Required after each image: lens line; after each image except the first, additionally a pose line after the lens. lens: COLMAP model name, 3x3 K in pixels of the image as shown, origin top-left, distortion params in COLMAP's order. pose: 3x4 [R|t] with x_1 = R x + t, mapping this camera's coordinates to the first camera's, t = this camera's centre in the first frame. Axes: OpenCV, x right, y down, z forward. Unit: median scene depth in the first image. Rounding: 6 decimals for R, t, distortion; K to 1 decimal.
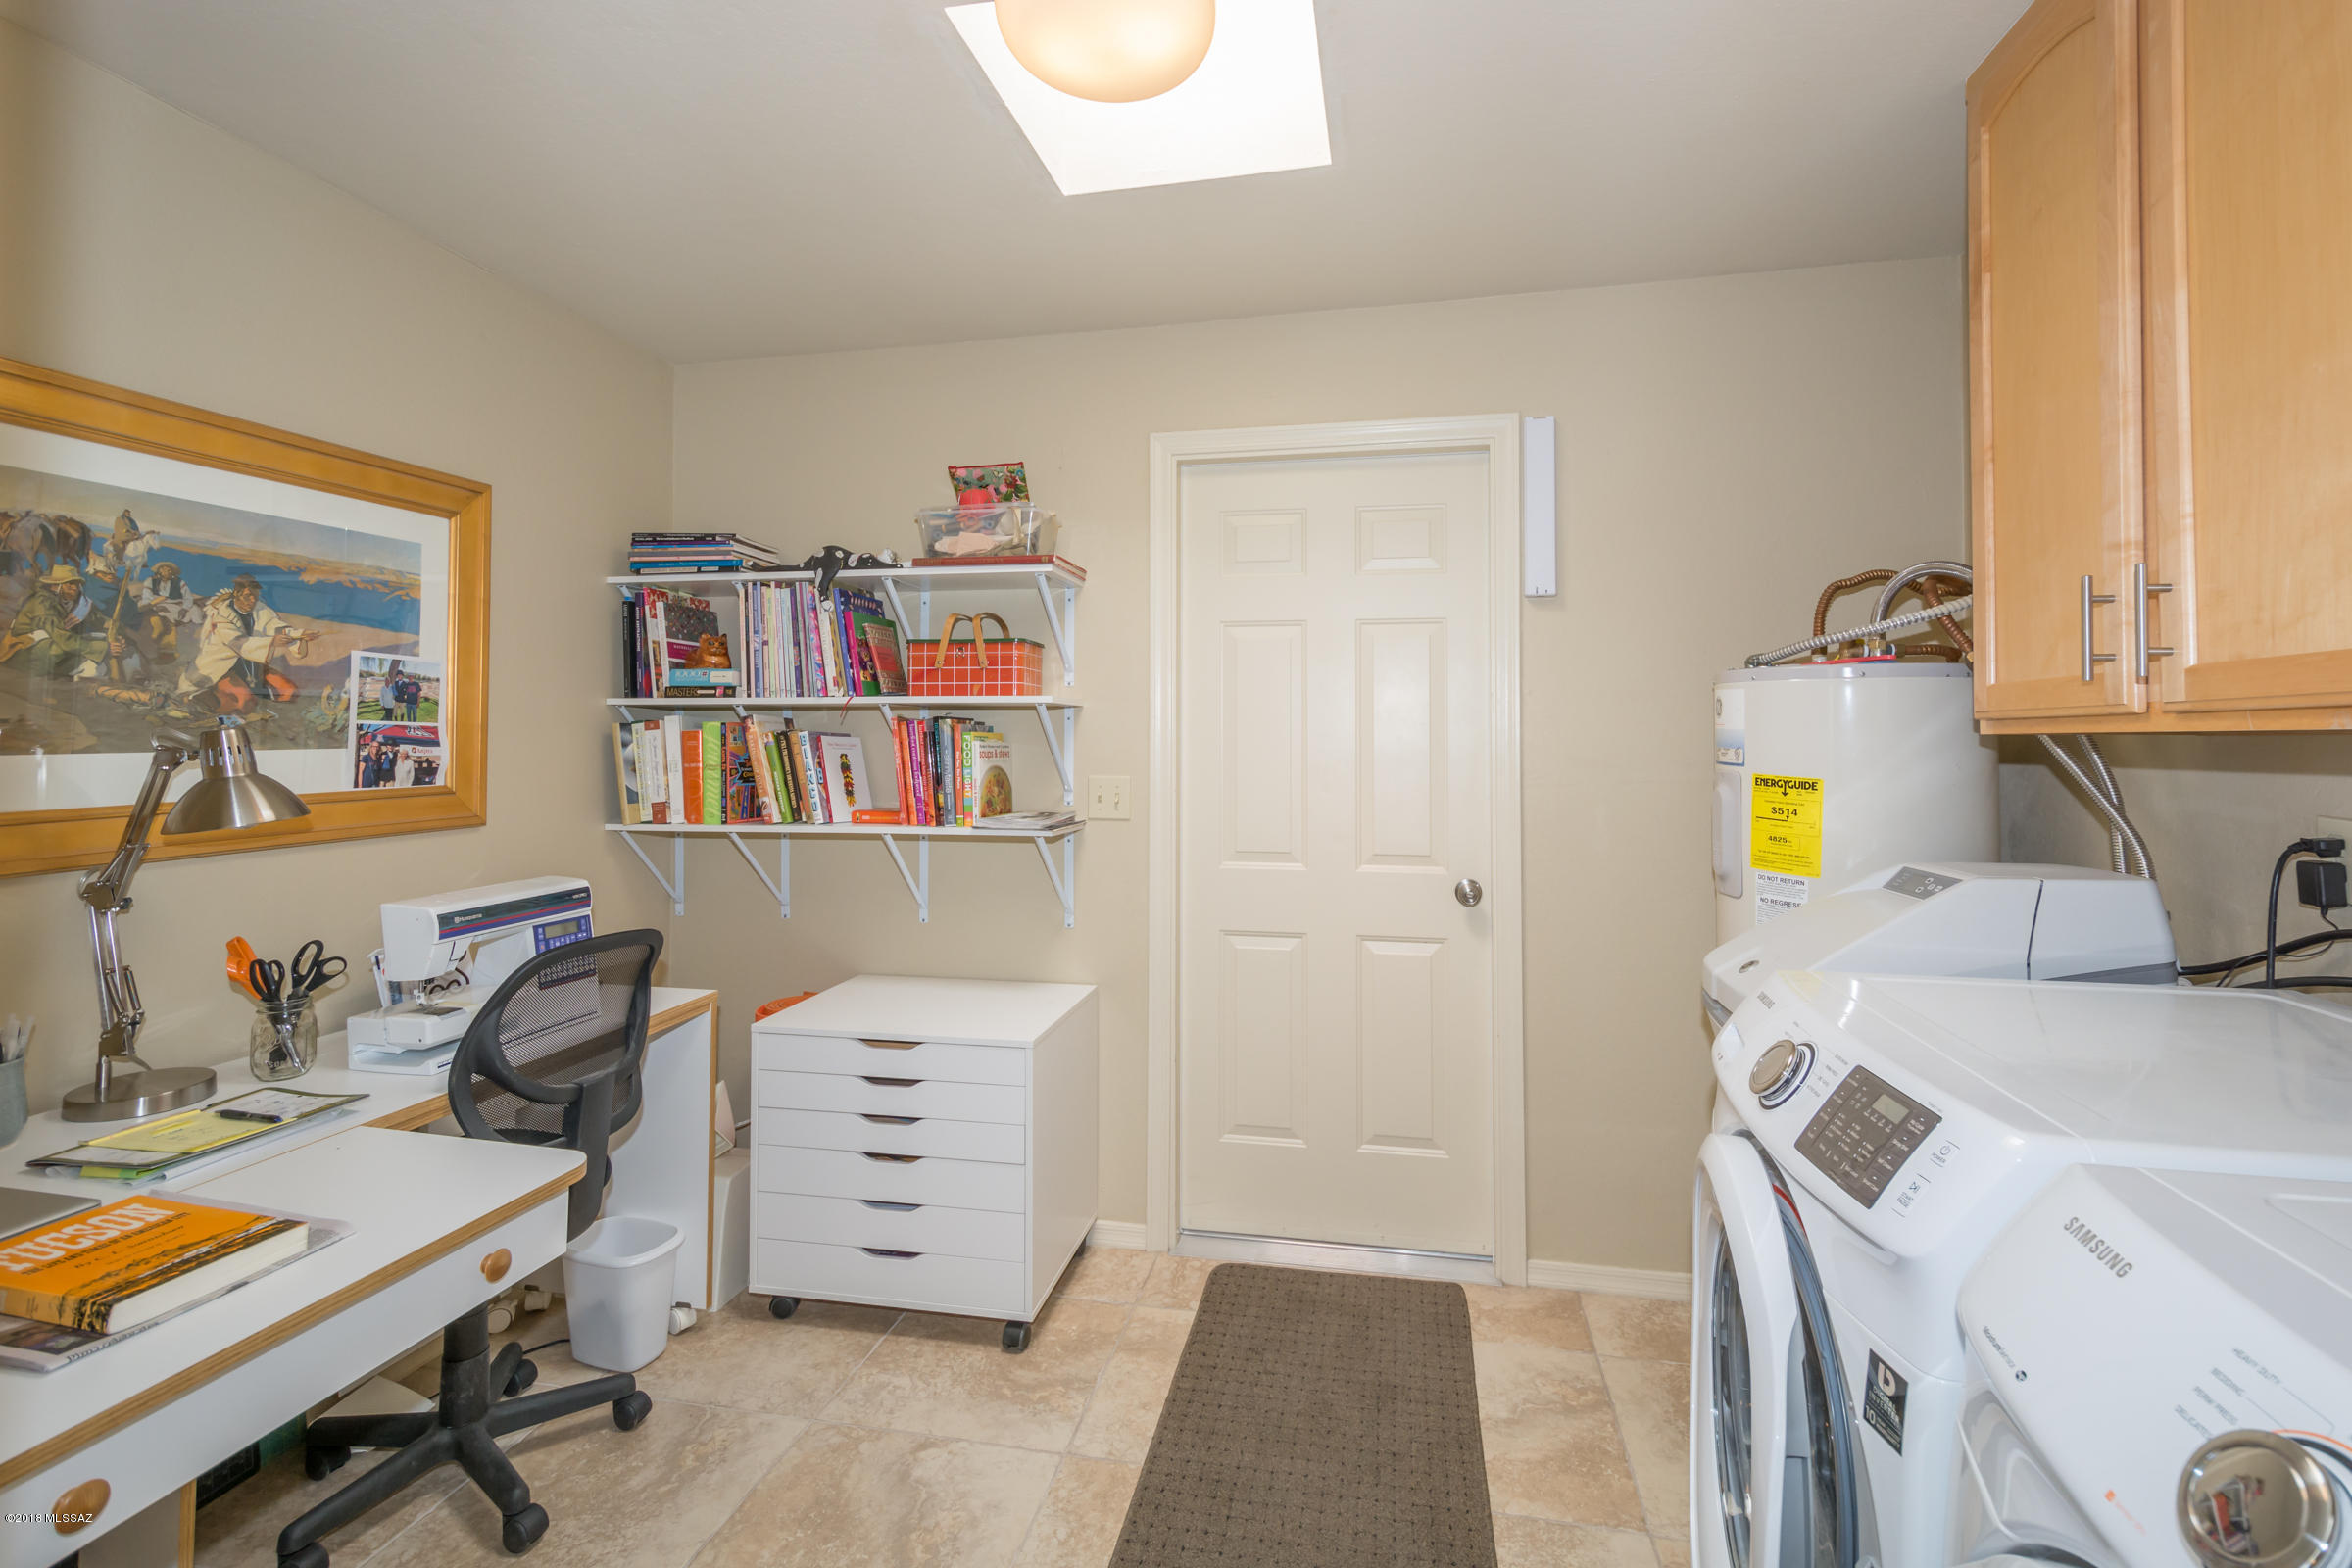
lens RADIAL K [[1039.1, 0, 1198.5], [0, 1039.1, 713.8], [0, 0, 1]] dist [0.020501, -0.007161]
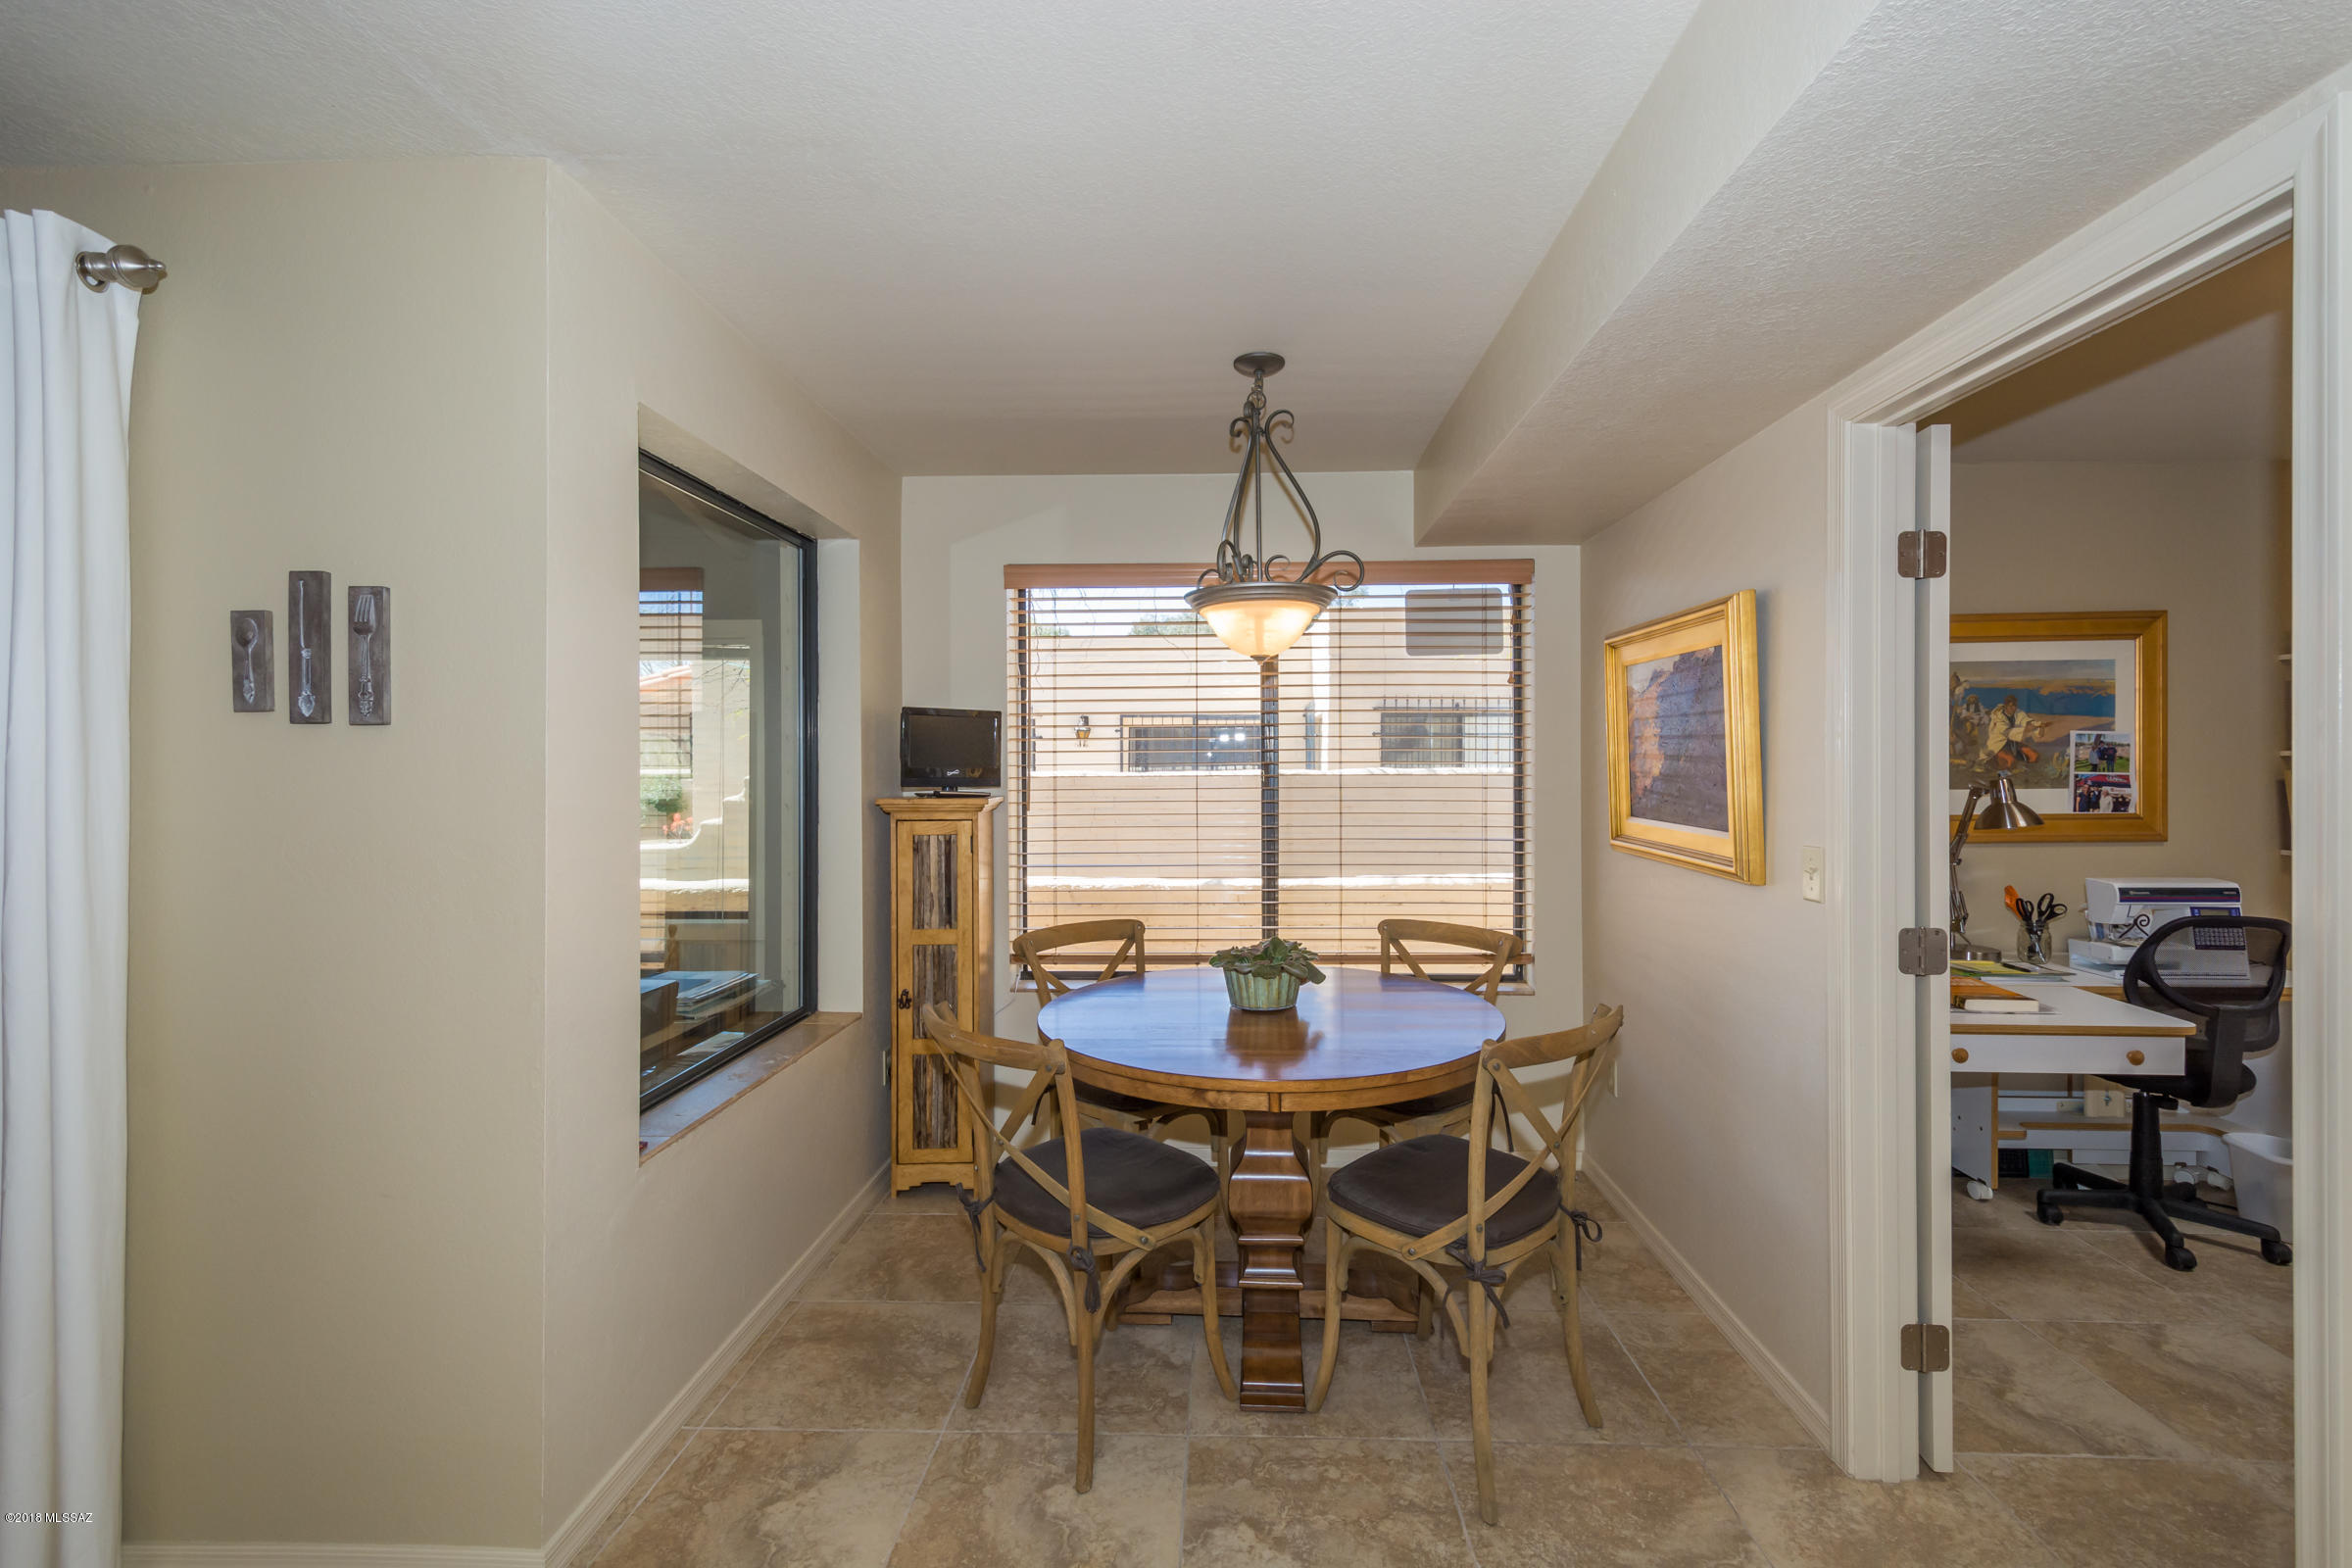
lens RADIAL K [[1039.1, 0, 1178.7], [0, 1039.1, 773.8], [0, 0, 1]] dist [0.020501, -0.007161]
pose [[0.154545, 0.003927, -0.987978, 0.716565], [0.024137, 0.999679, 0.007749, -0.043027], [0.987691, -0.025044, 0.154401, -0.759764]]
